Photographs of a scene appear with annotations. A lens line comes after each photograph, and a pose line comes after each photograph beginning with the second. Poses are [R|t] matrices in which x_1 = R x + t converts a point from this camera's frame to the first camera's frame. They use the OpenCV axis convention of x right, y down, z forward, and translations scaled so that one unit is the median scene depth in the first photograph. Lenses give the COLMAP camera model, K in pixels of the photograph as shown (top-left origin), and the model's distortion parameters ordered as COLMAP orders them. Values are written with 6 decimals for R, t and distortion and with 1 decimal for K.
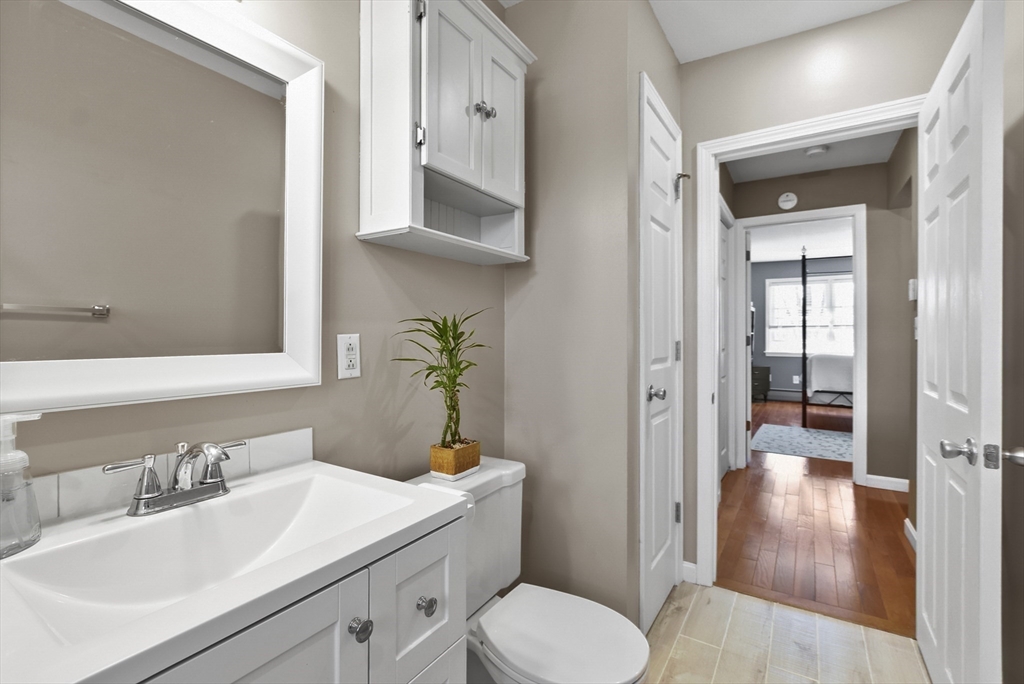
lens RADIAL K [[457.0, 0, 510.3], [0, 457.0, 336.9], [0, 0, 1]] dist [-0.018411, -0.001825]
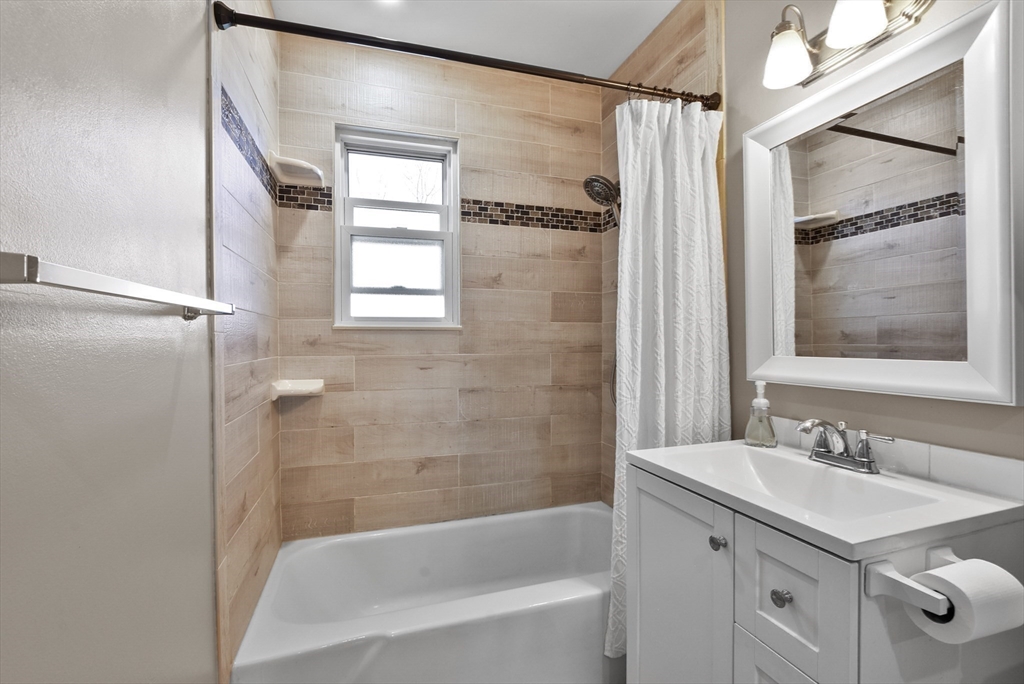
lens RADIAL K [[457.0, 0, 510.6], [0, 457.0, 342.6], [0, 0, 1]] dist [-0.018411, -0.001825]
pose [[-0.626729, 0.003350, -0.779230, 0.865377], [0.000167, 0.999991, 0.004165, -0.005911], [0.779237, 0.002481, -0.626724, 0.984278]]
